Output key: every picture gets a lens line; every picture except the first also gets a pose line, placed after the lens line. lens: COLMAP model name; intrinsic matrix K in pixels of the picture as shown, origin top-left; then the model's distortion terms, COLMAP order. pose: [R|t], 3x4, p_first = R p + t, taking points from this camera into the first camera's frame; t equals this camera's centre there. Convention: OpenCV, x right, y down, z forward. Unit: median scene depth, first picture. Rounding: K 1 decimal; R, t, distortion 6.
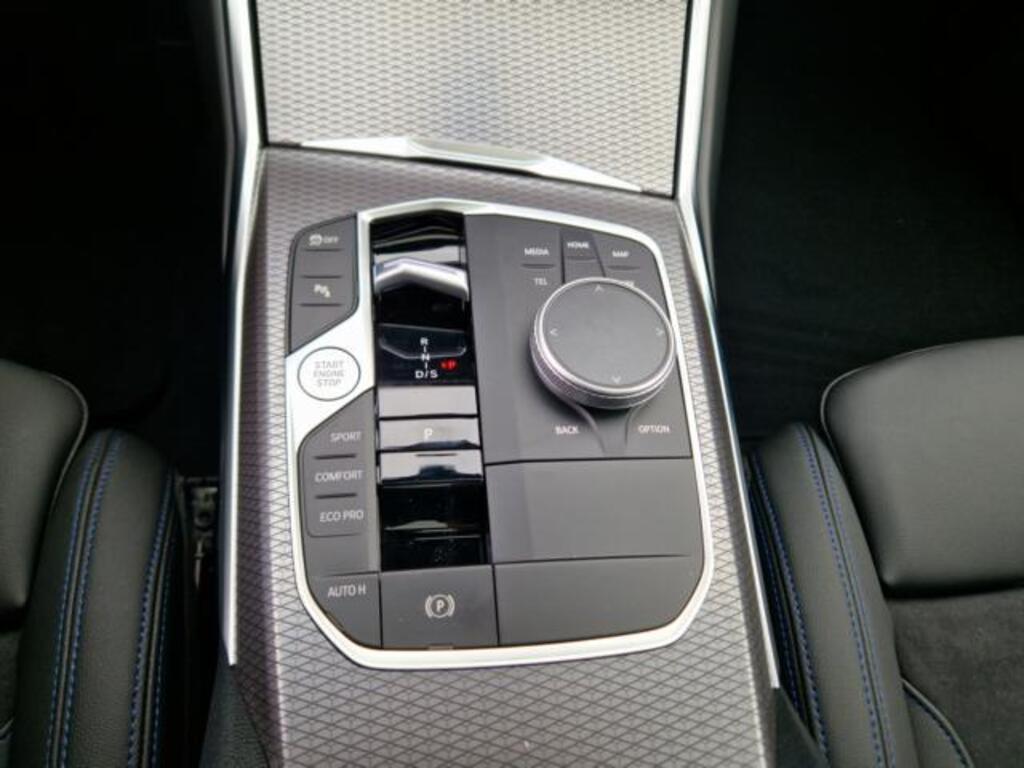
lens RADIAL K [[693.8, 0, 510.0], [0, 693.8, 383.9], [0, 0, 1]] dist [0.025871, -0.032105]
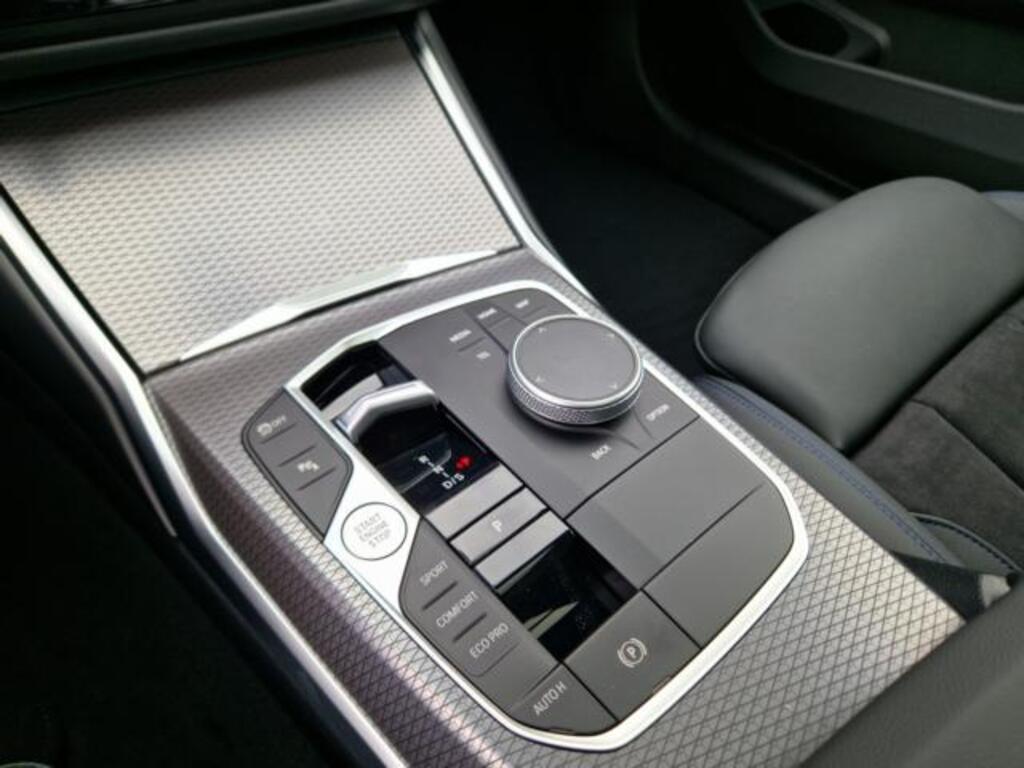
lens RADIAL K [[693.8, 0, 510.4], [0, 693.8, 384.1], [0, 0, 1]] dist [0.025871, -0.032105]
pose [[0.810430, -0.481651, 0.333490, -0.311627], [0.531841, 0.843599, -0.074065, -0.013901], [-0.245658, 0.237388, 0.939840, 0.026761]]
